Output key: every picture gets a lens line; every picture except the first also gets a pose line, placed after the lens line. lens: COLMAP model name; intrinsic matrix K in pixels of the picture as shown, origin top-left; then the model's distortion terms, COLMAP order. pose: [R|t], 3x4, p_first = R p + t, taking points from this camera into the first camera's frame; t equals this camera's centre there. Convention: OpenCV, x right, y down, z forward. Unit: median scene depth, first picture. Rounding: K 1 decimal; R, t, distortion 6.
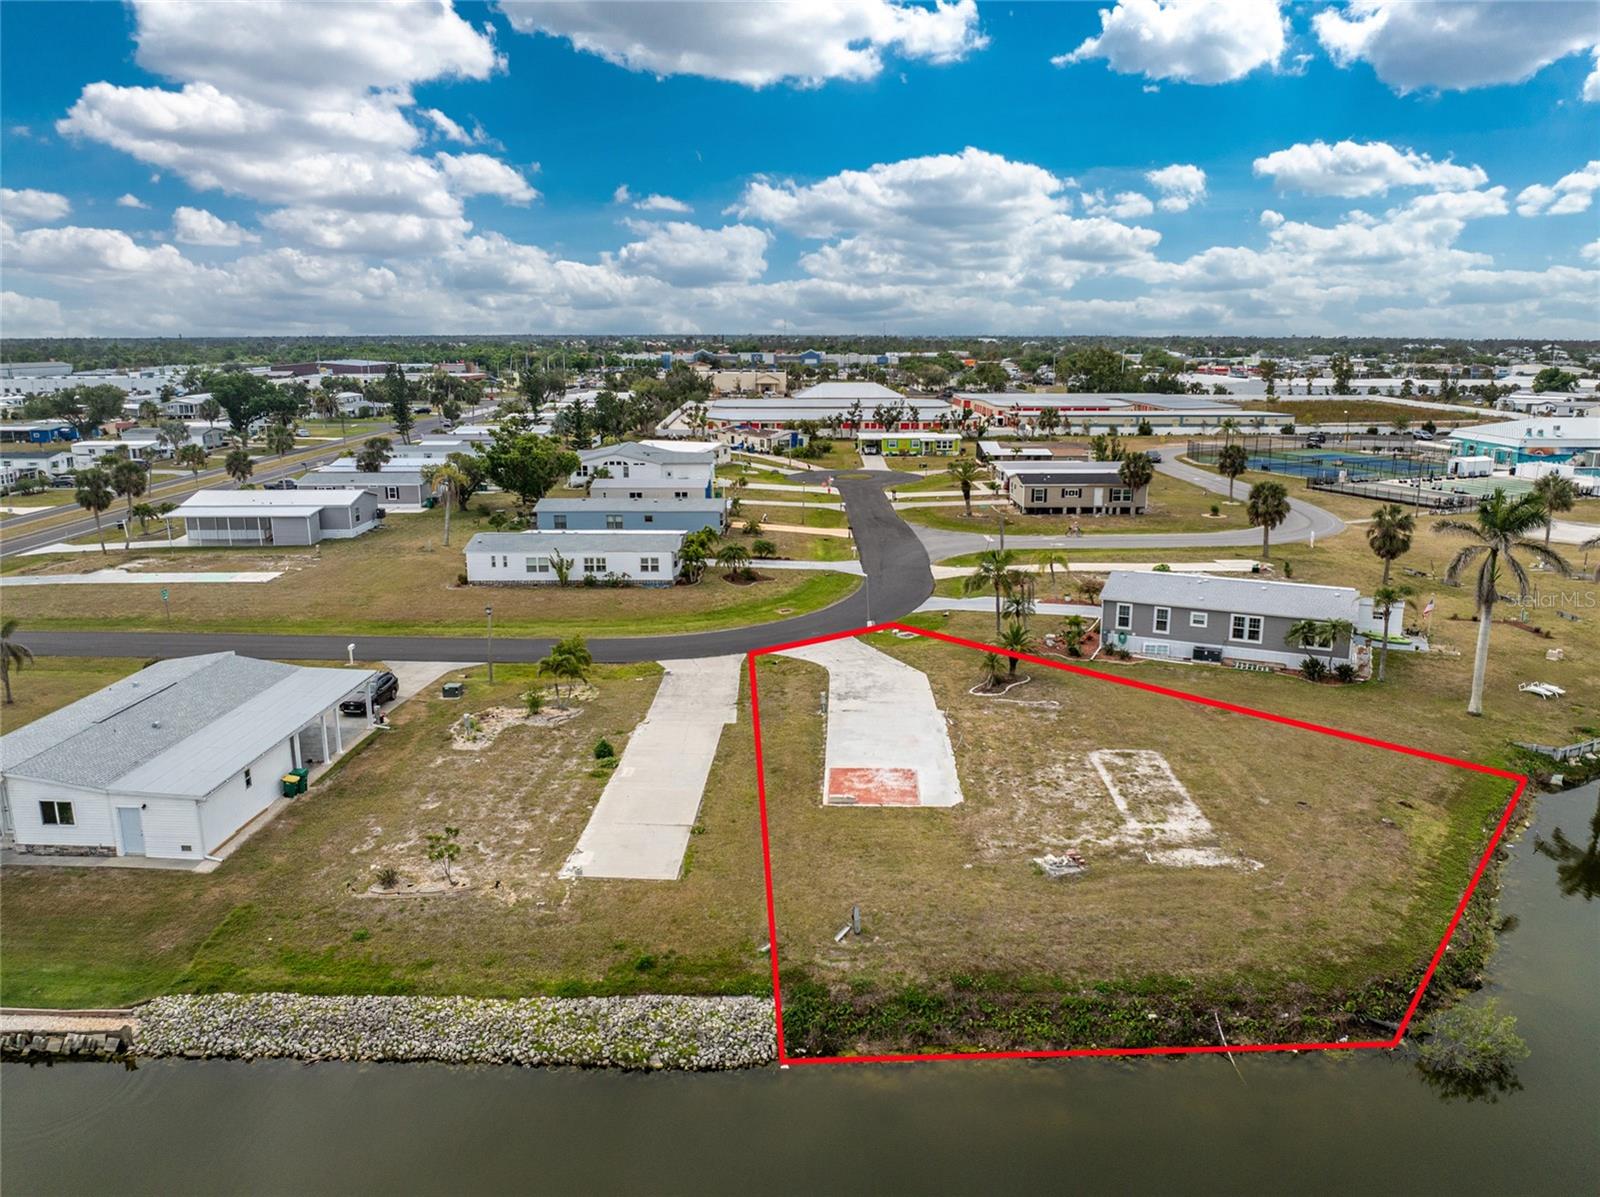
lens RADIAL K [[1133.3, 0, 806.5], [0, 1133.3, 593.6], [0, 0, 1]] dist [-0.010914, -0.049209]
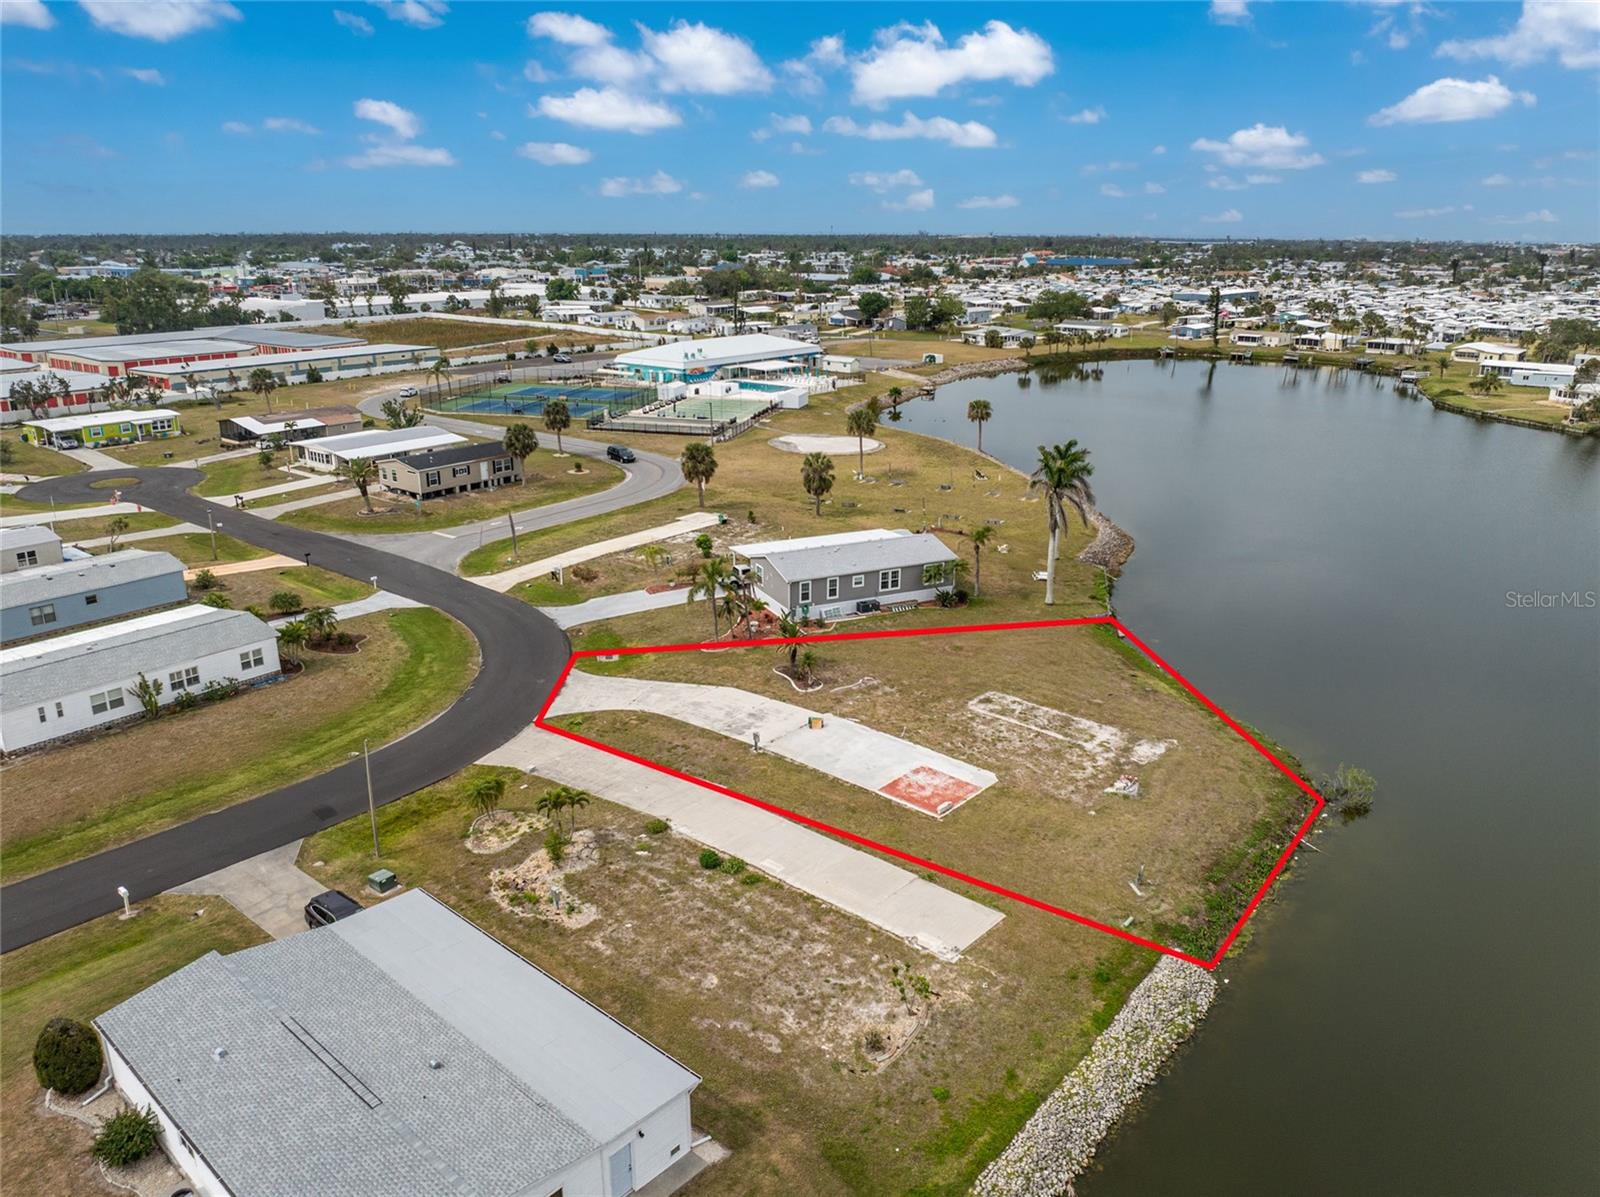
lens RADIAL K [[1133.3, 0, 806.5], [0, 1133.3, 593.6], [0, 0, 1]] dist [-0.010914, -0.049209]
pose [[0.628865, -0.233658, 0.741575, -0.755324], [0.166797, 0.972113, 0.164850, -0.218581], [-0.759413, 0.020024, 0.650301, 0.281915]]
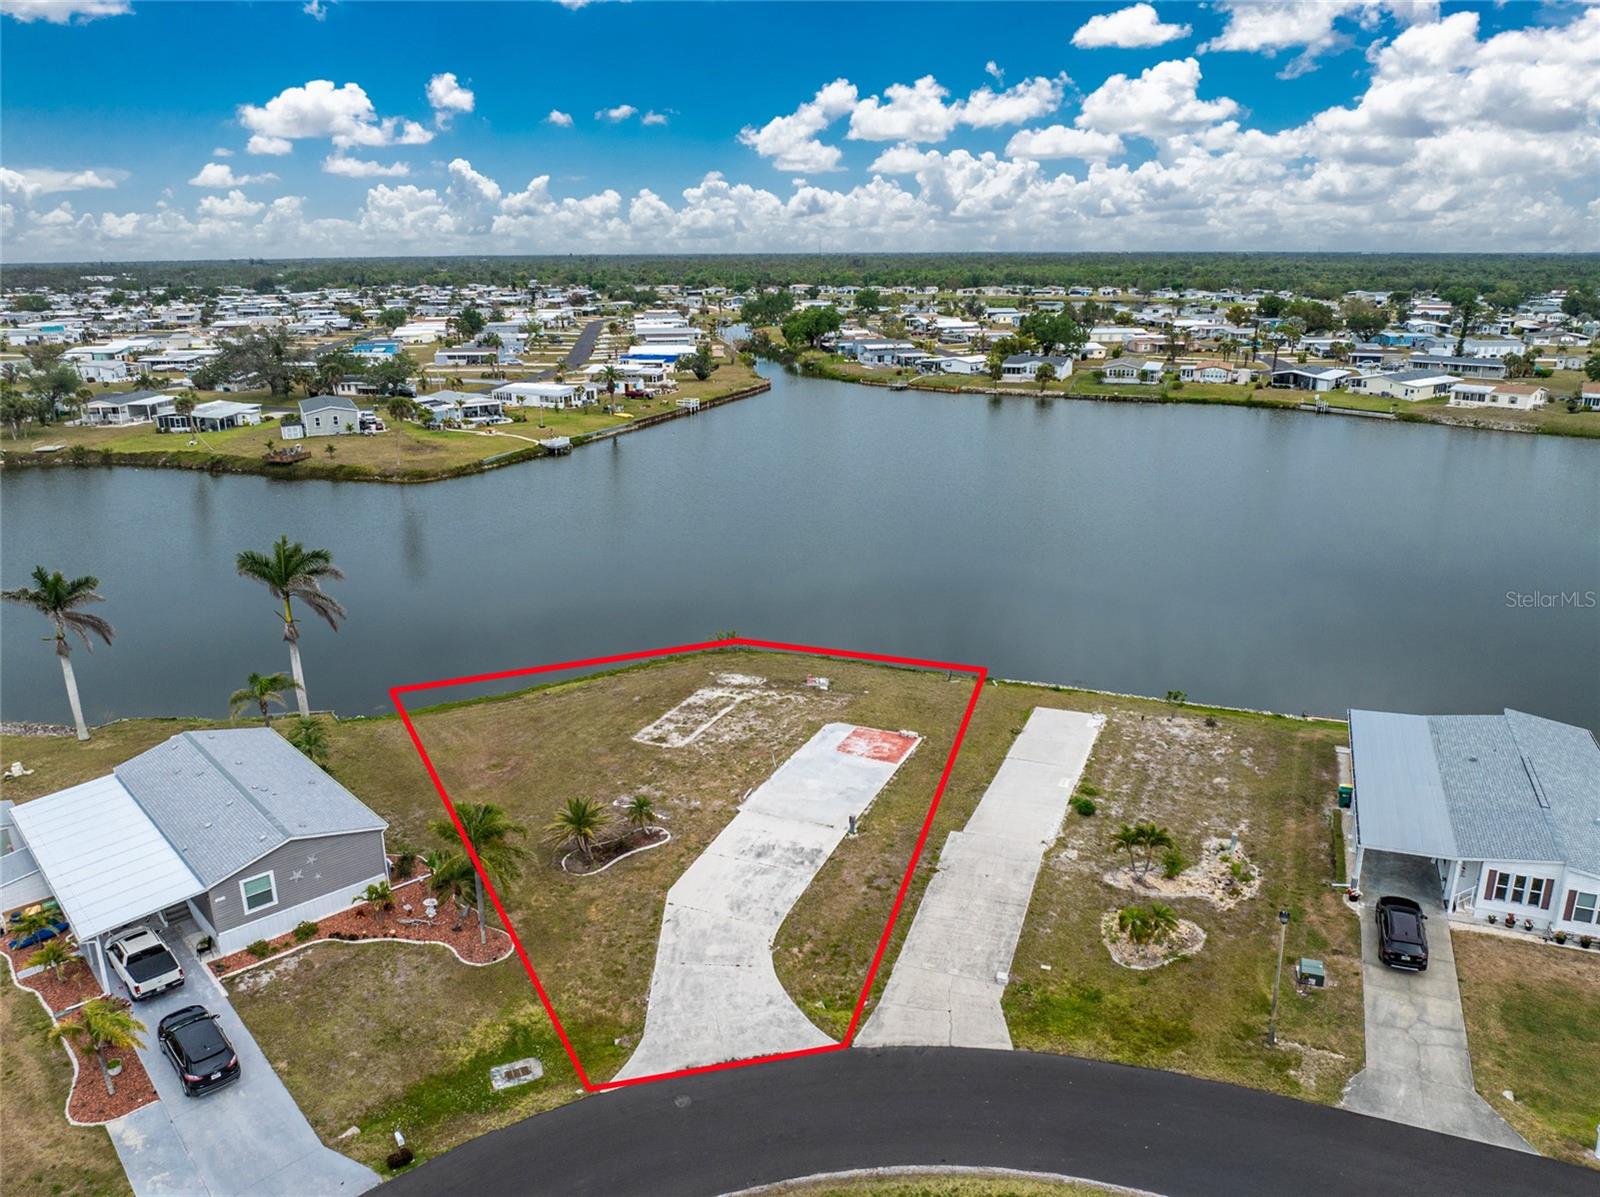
lens RADIAL K [[1133.3, 0, 806.5], [0, 1133.3, 593.6], [0, 0, 1]] dist [-0.010914, -0.049209]
pose [[-0.932846, -0.097913, 0.346715, -0.269024], [0.086896, 0.872803, 0.480276, -0.549230], [-0.349639, 0.478151, -0.805682, 1.766128]]
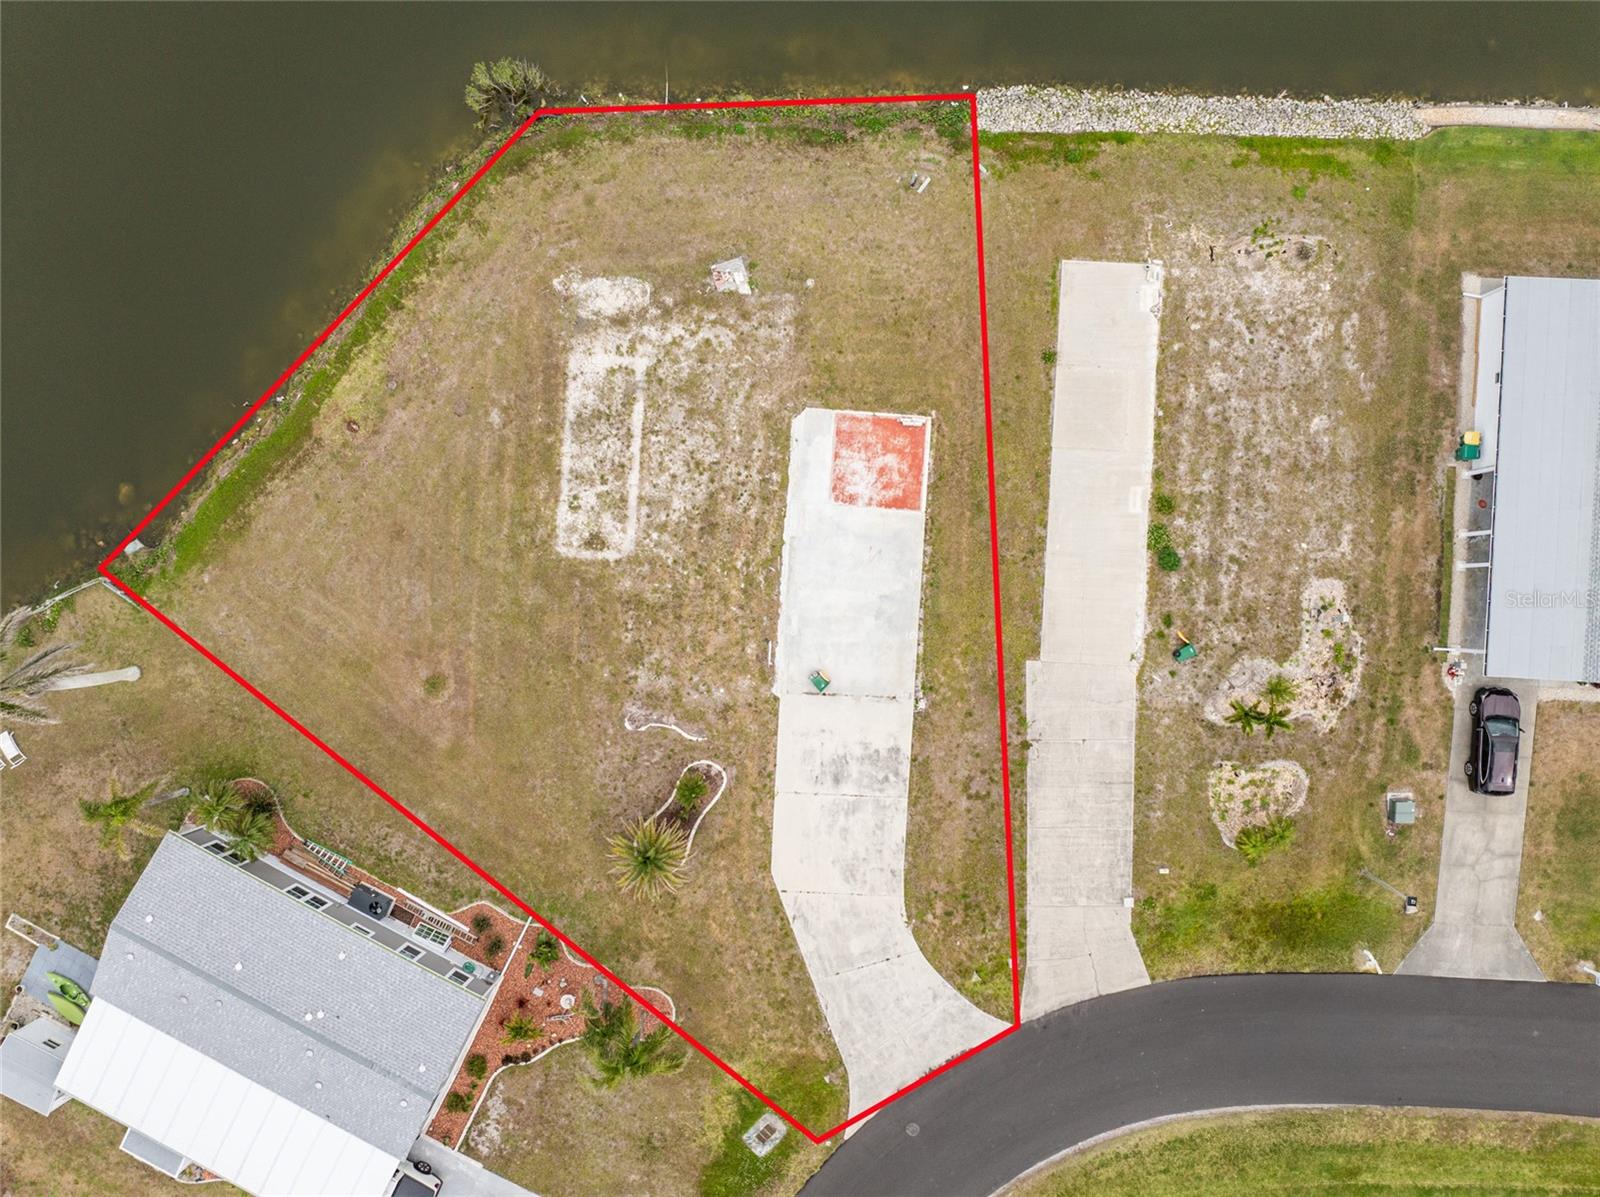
lens RADIAL K [[1133.3, 0, 806.5], [0, 1133.3, 593.6], [0, 0, 1]] dist [-0.010914, -0.049209]
pose [[-0.999348, -0.024846, 0.026204, 0.080954], [0.031000, -0.218147, 0.975423, -0.713514], [-0.018519, 0.975600, 0.218775, 0.790607]]
